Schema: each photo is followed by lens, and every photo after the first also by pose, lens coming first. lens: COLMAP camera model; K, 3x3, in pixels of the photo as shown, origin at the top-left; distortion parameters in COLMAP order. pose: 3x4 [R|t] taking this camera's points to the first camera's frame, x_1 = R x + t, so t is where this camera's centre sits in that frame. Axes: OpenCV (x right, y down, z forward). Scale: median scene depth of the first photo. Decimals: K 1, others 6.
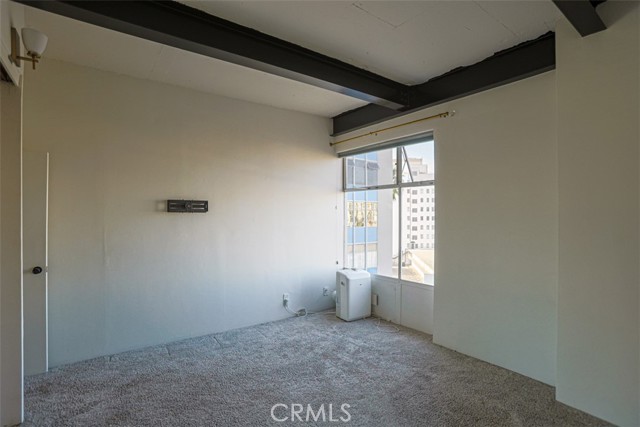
lens RADIAL K [[324.9, 0, 321.3], [0, 324.9, 214.6], [0, 0, 1]] dist [-0.061659, 0.024909]
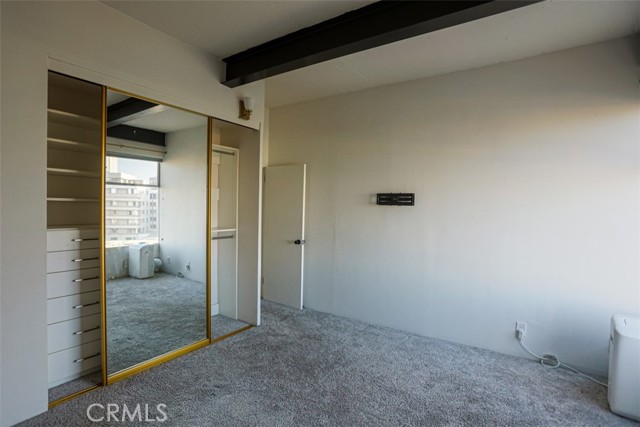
lens RADIAL K [[324.9, 0, 317.8], [0, 324.9, 214.0], [0, 0, 1]] dist [-0.061659, 0.024909]
pose [[0.322750, 0.025840, -0.946132, 0.487365], [-0.018958, 0.999603, 0.020834, 0.004115], [0.946294, 0.011212, 0.323112, 0.444210]]
